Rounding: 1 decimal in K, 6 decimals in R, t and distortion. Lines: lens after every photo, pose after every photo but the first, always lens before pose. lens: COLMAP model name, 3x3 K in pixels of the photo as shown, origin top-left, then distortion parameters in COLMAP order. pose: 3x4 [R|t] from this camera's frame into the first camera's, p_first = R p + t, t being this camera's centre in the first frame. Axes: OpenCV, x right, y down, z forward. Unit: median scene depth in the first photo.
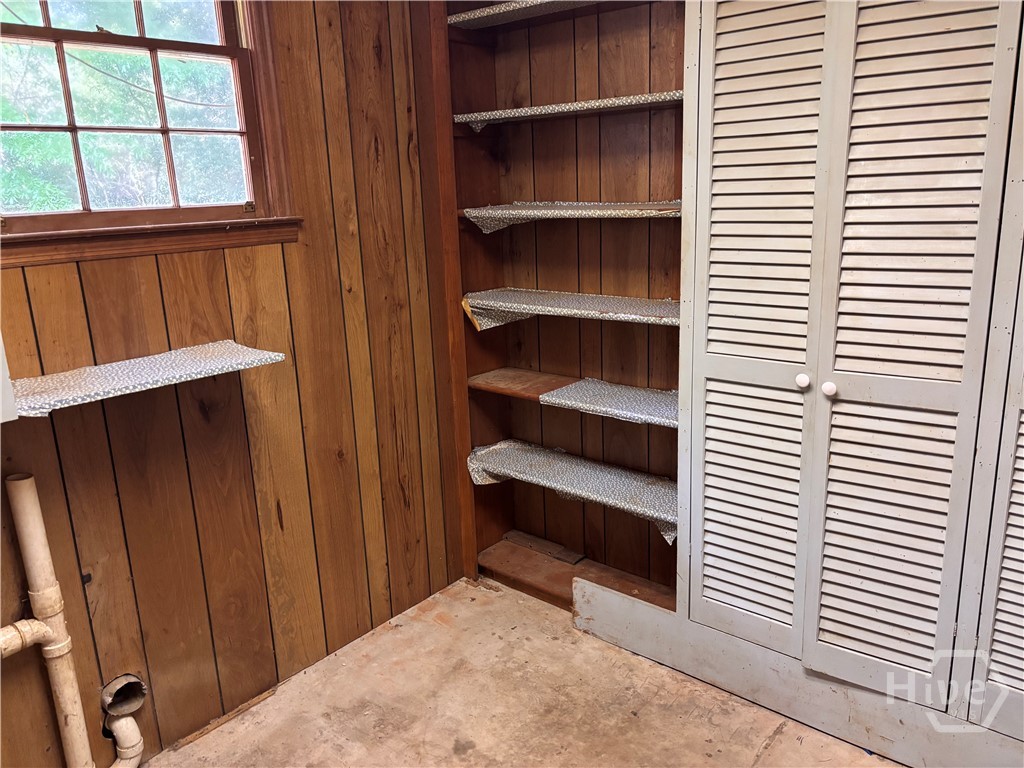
lens RADIAL K [[778.3, 0, 506.8], [0, 778.3, 378.9], [0, 0, 1]] dist [0.023994, -0.028955]
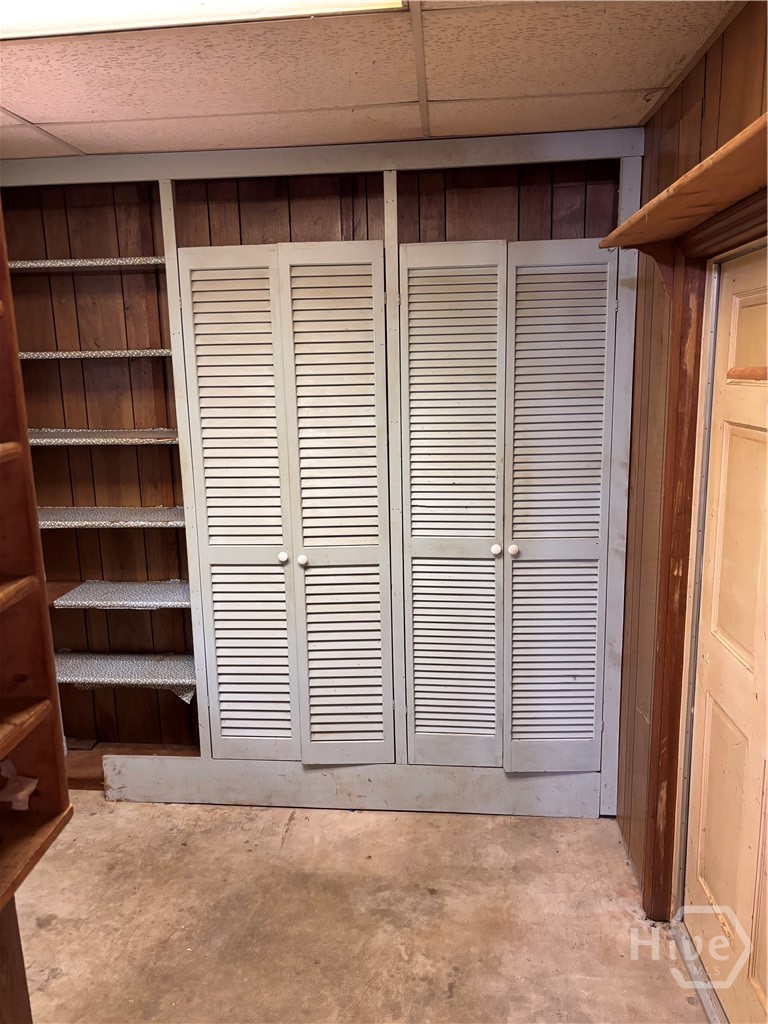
lens RADIAL K [[778.3, 0, 385.4], [0, 778.3, 514.1], [0, 0, 1]] dist [0.023994, -0.028955]
pose [[0.808513, -0.087741, 0.581901, -0.259033], [0.131907, 0.990682, -0.033897, -0.001996], [-0.573505, 0.104163, 0.812553, -0.240811]]
